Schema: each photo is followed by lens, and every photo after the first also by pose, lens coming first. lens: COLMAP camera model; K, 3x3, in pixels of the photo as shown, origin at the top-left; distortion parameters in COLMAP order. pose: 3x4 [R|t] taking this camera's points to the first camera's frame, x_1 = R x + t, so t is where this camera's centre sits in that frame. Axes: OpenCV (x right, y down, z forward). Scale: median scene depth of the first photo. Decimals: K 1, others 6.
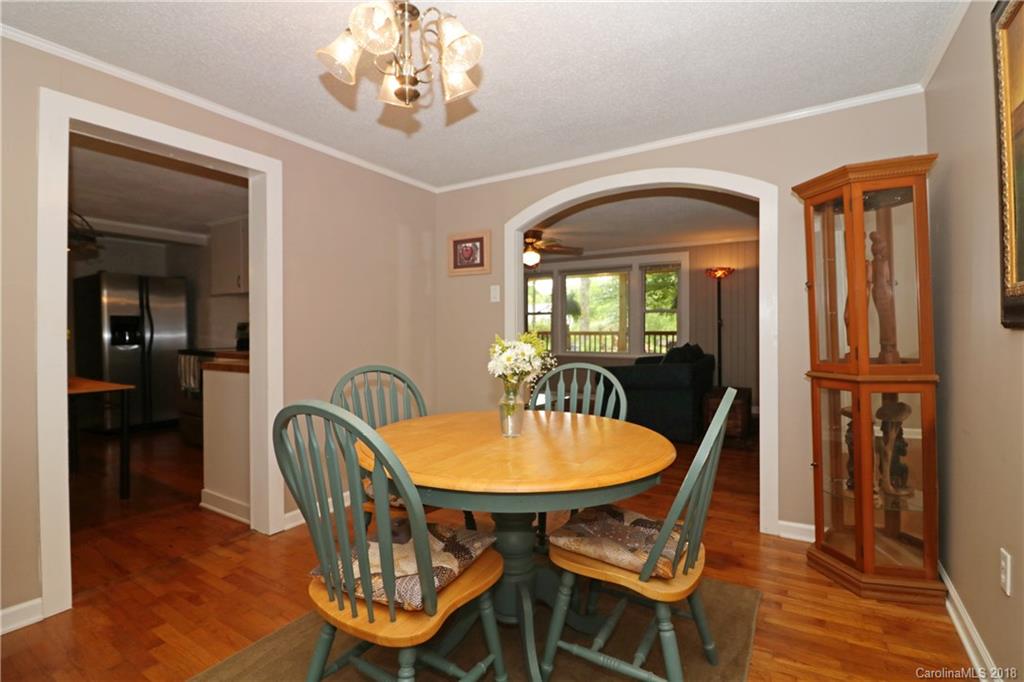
lens RADIAL K [[482.1, 0, 511.4], [0, 482.1, 334.5], [0, 0, 1]] dist [-0.013224, -0.003415]
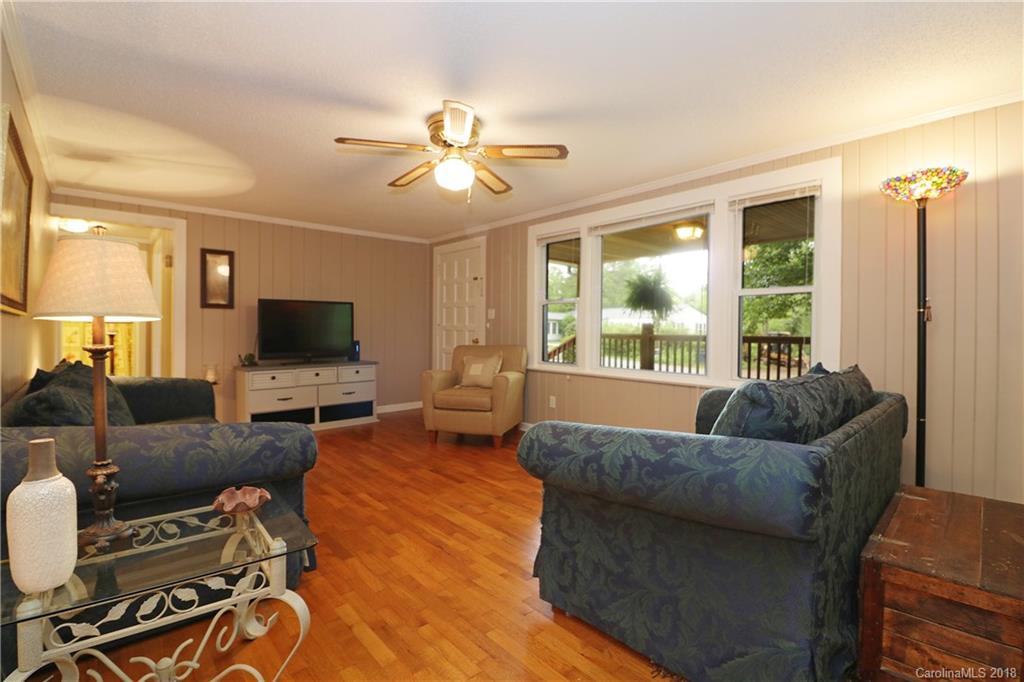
lens RADIAL K [[482.1, 0, 513.3], [0, 482.1, 338.6], [0, 0, 1]] dist [-0.013224, -0.003415]
pose [[0.959095, 0.009007, -0.282941, 0.220220], [-0.007359, 0.999949, 0.006887, -0.002915], [0.282988, -0.004523, 0.959113, 0.526143]]
